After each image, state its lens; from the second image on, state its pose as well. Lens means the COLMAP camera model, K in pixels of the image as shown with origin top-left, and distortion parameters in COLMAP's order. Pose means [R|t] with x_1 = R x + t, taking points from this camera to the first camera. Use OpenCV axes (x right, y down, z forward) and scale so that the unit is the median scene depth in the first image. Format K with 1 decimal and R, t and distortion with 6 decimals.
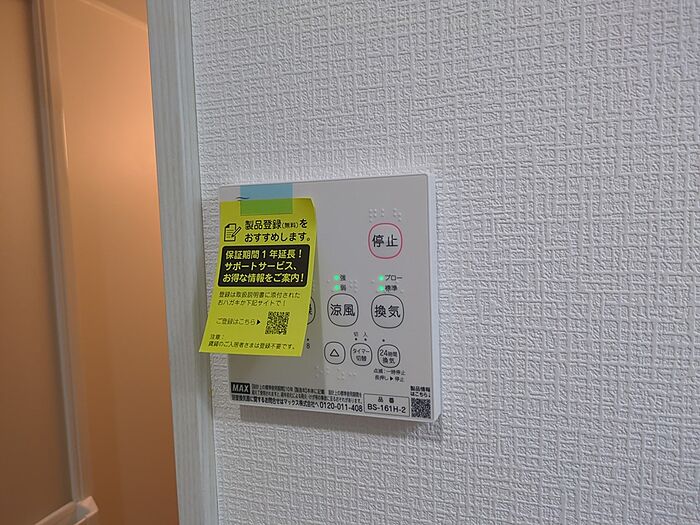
lens RADIAL K [[525.7, 0, 350.4], [0, 525.7, 262.2], [0, 0, 1]] dist [0.035509, -0.007366]
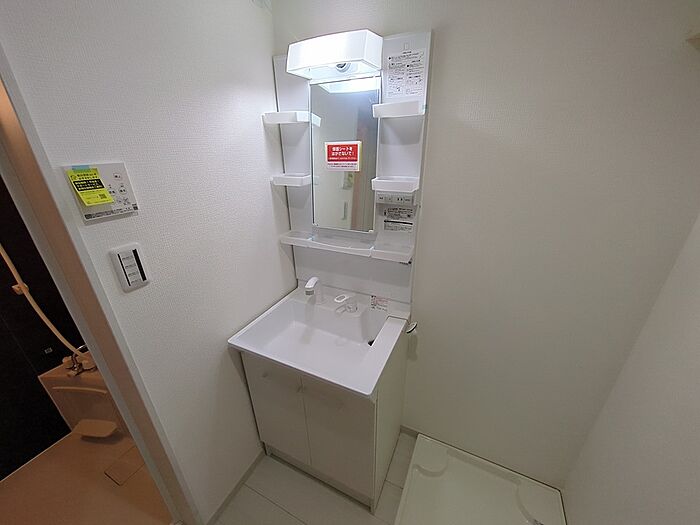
lens RADIAL K [[276.0, 0, 350.7], [0, 276.0, 263.0], [0, 0, 1]] dist [0.002332, -0.000242]
pose [[0.127526, -0.371209, 0.919750, -2.338720], [0.083768, 0.928039, 0.362940, -0.044331], [-0.988292, 0.030762, 0.149444, -1.547545]]
